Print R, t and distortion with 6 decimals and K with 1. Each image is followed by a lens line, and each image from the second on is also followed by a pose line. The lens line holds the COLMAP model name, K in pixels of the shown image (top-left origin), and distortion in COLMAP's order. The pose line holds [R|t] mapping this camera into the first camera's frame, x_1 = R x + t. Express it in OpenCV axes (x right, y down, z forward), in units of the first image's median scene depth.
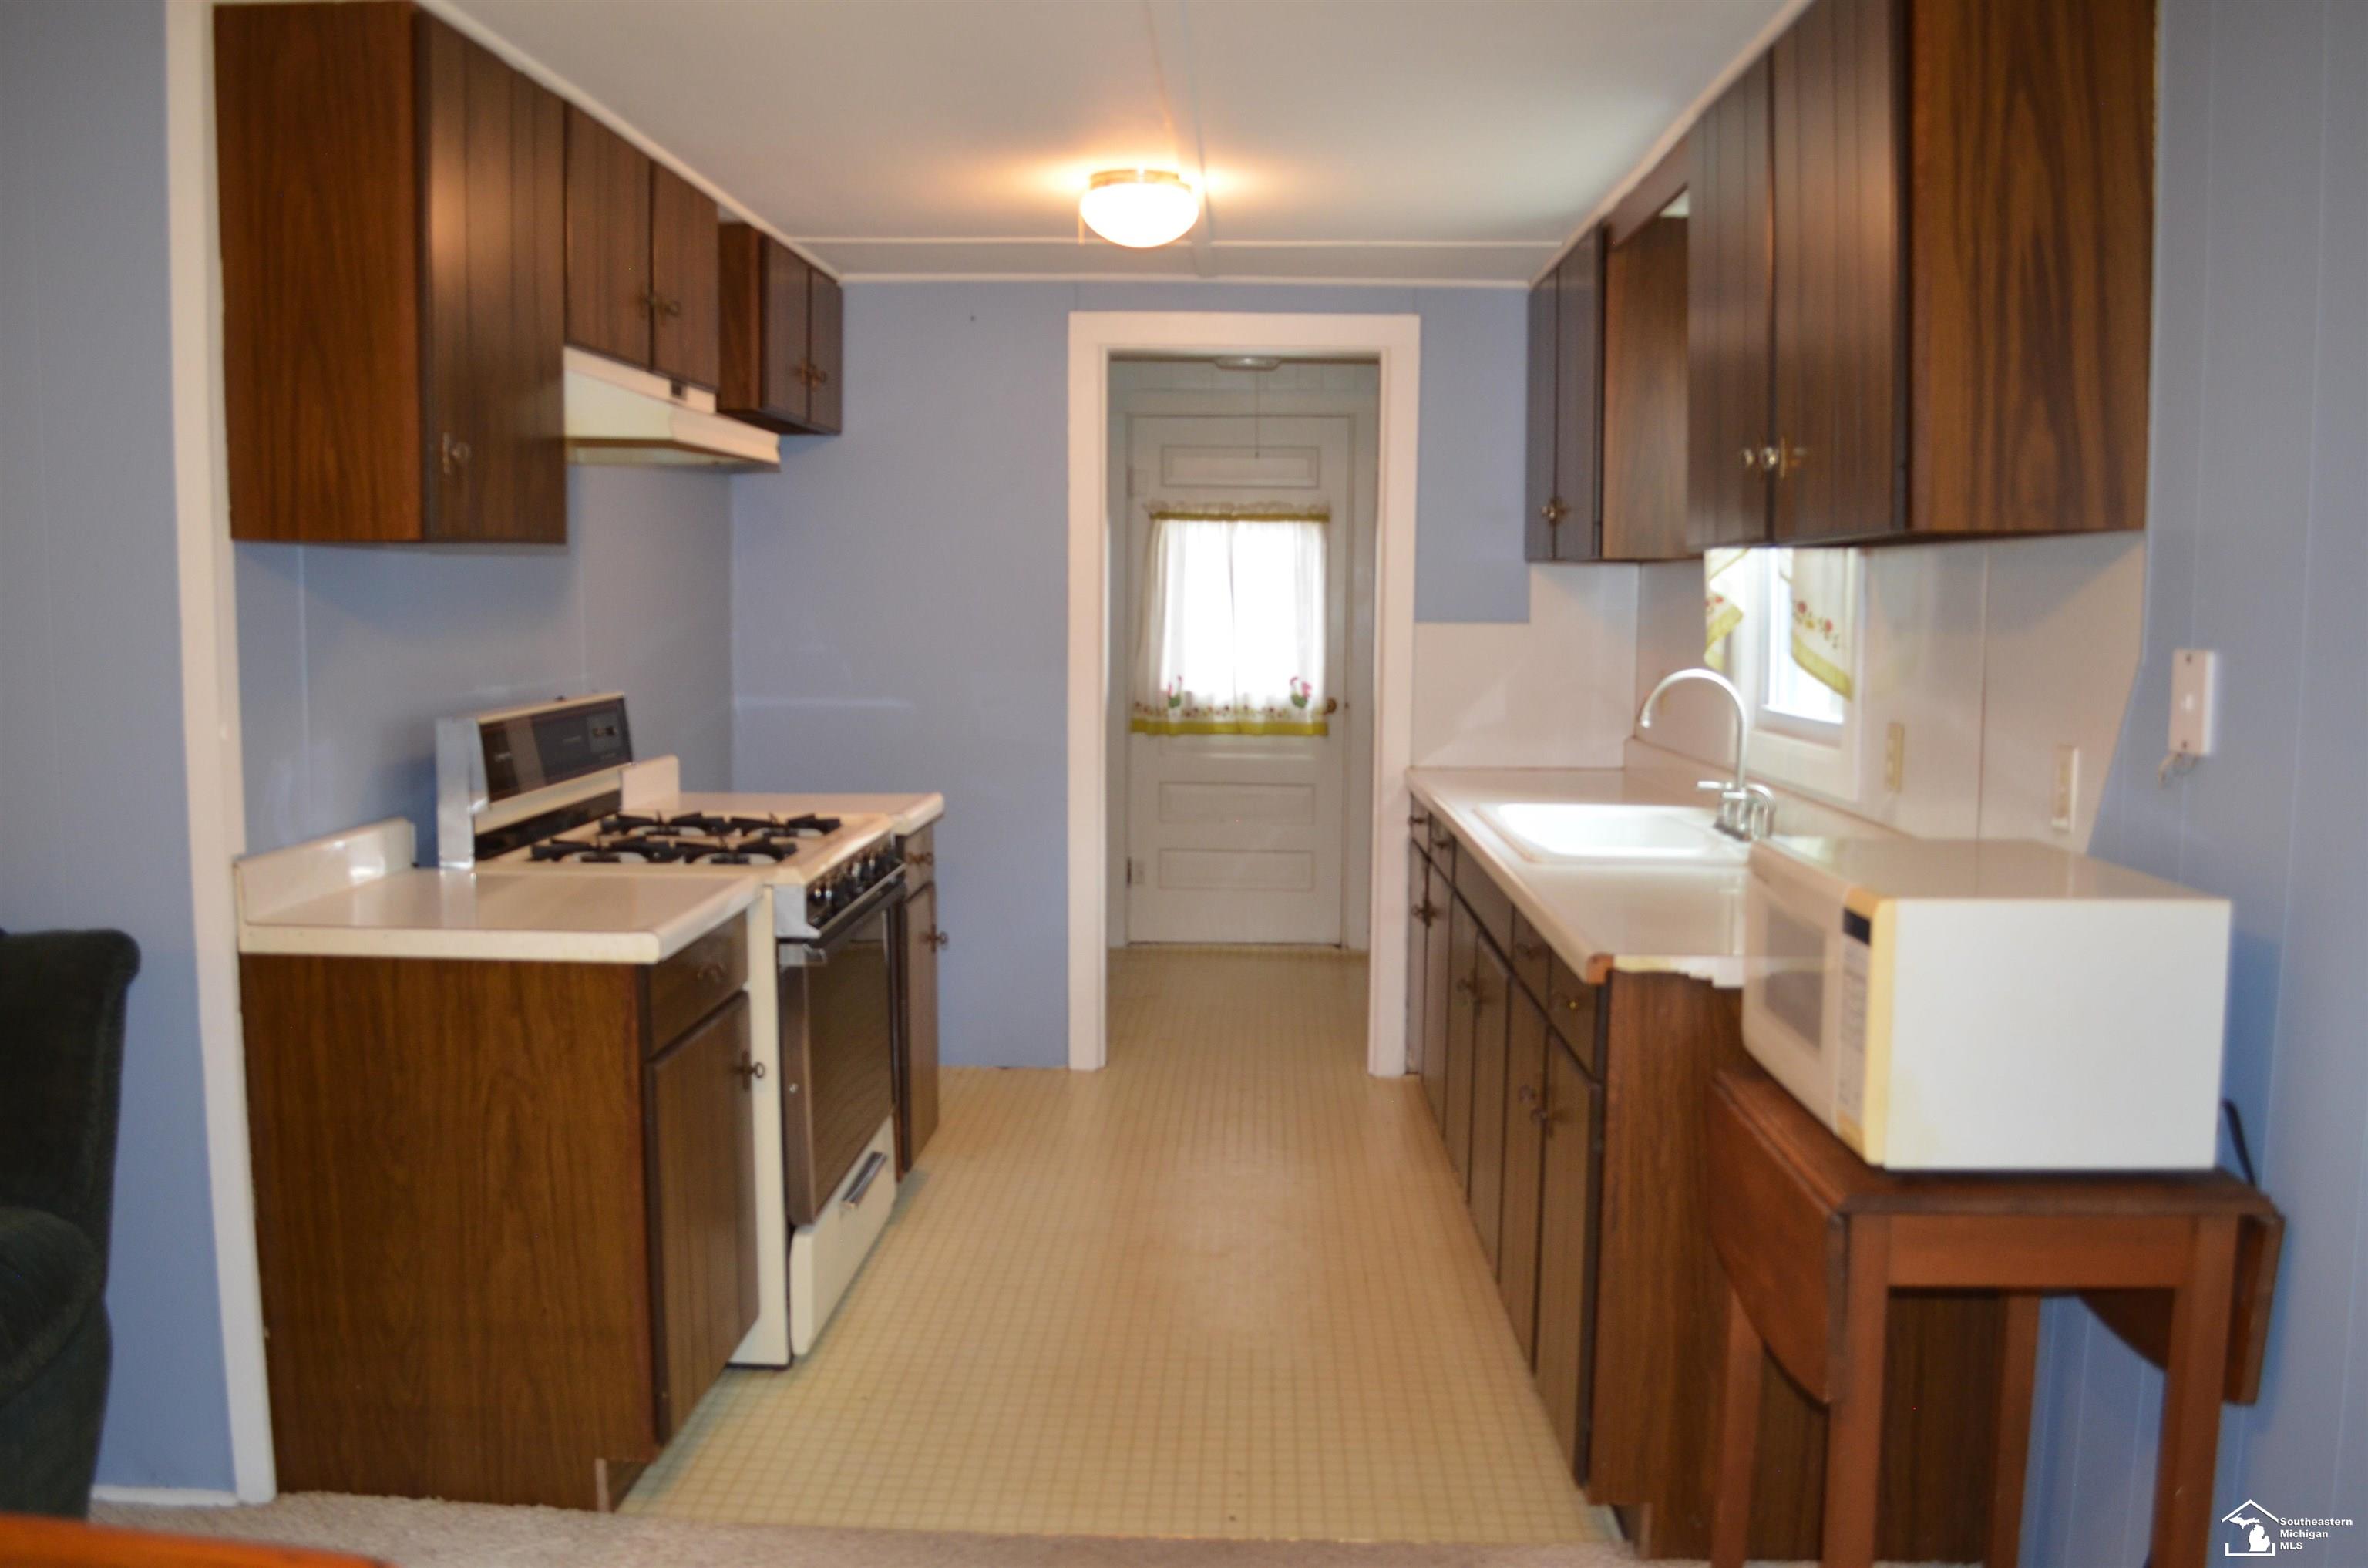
lens RADIAL K [[1876.1, 0, 1176.9], [0, 1876.1, 787.3], [0, 0, 1]] dist [-0.084629, 0.013725]
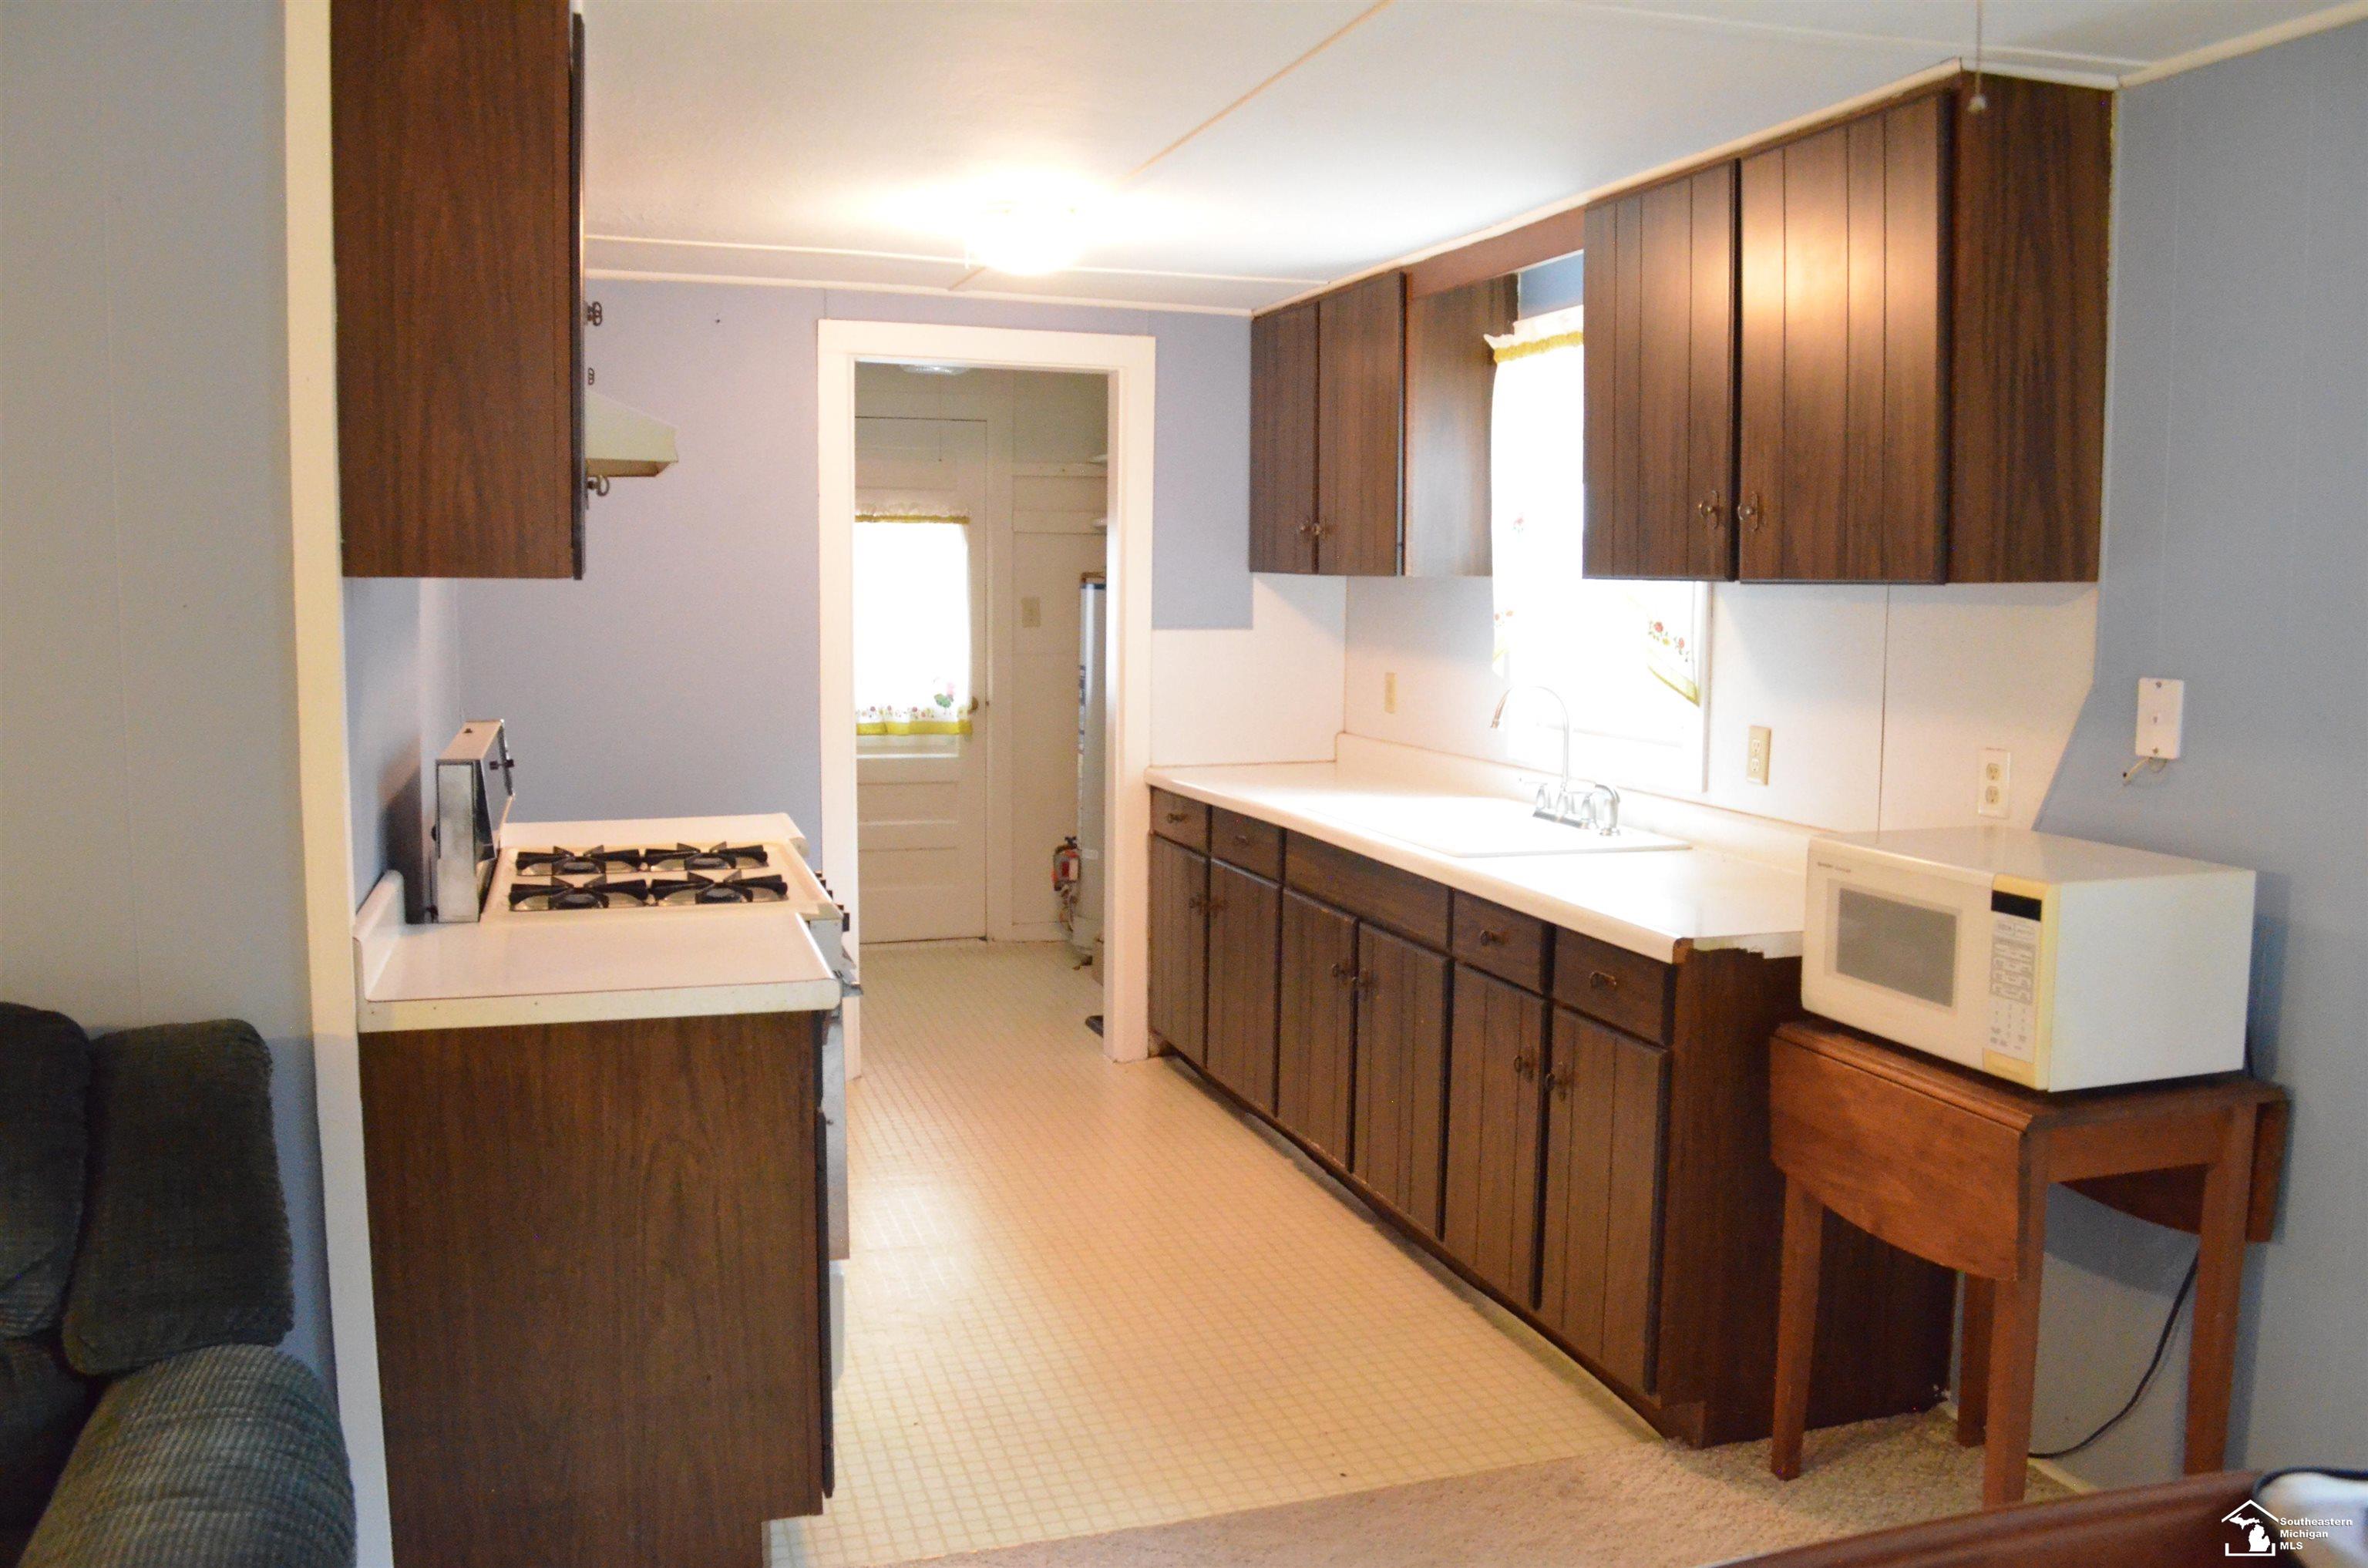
lens RADIAL K [[1876.1, 0, 1176.9], [0, 1876.1, 787.3], [0, 0, 1]] dist [-0.084629, 0.013725]
pose [[0.938152, -0.037193, 0.344220, -0.437912], [0.032911, 0.999291, 0.018276, -0.034898], [-0.344656, -0.005817, 0.938711, 0.009604]]
